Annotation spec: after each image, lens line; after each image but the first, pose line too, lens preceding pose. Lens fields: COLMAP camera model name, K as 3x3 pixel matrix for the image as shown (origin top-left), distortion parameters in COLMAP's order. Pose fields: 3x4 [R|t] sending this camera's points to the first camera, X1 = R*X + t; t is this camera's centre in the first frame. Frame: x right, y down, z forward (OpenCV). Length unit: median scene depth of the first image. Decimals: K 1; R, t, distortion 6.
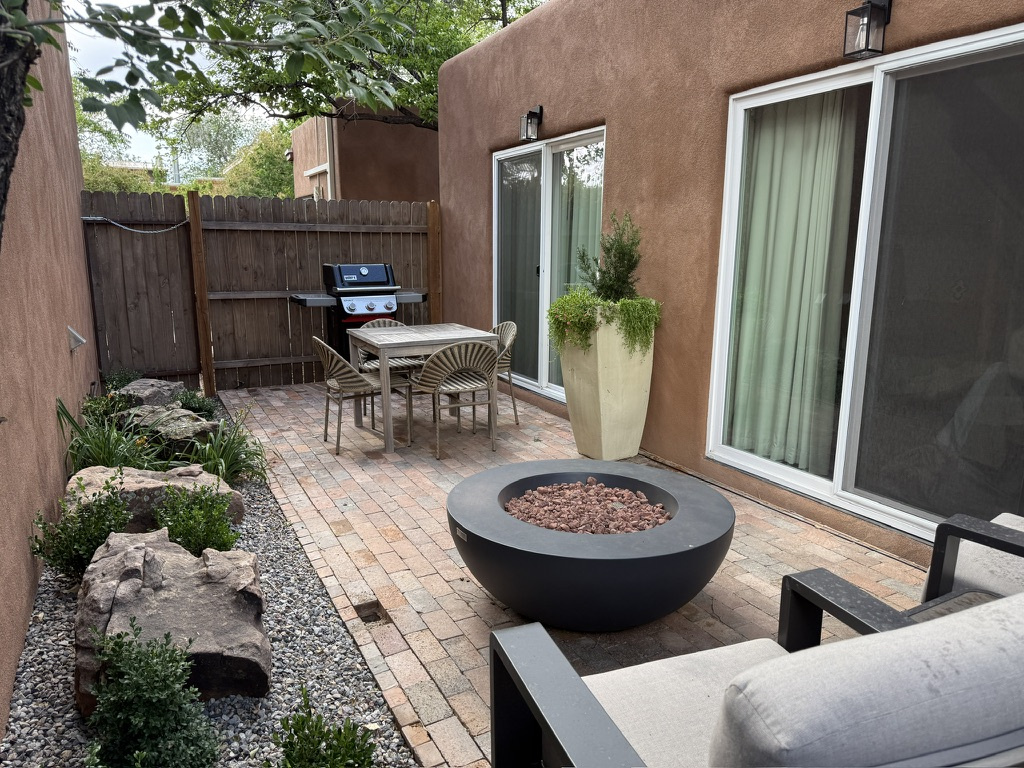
lens RADIAL K [[719.3, 0, 512.0], [0, 719.3, 384.0], [0, 0, 1]] dist [0.003691, -0.001063]
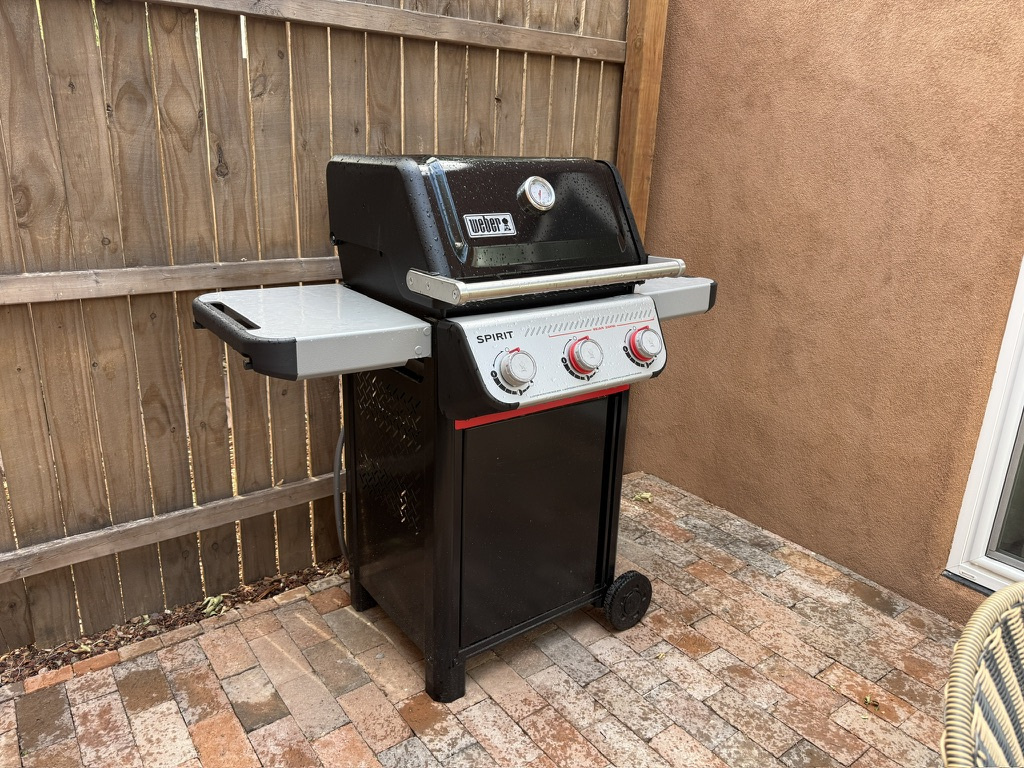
lens RADIAL K [[755.0, 0, 512.0], [0, 755.0, 384.0], [0, 0, 1]] dist [-0.003884, -0.002335]
pose [[0.983624, -0.024627, 0.178543, -0.245814], [0.003058, 0.992759, 0.120084, -0.120560], [-0.180207, -0.117571, 0.976577, 0.726130]]
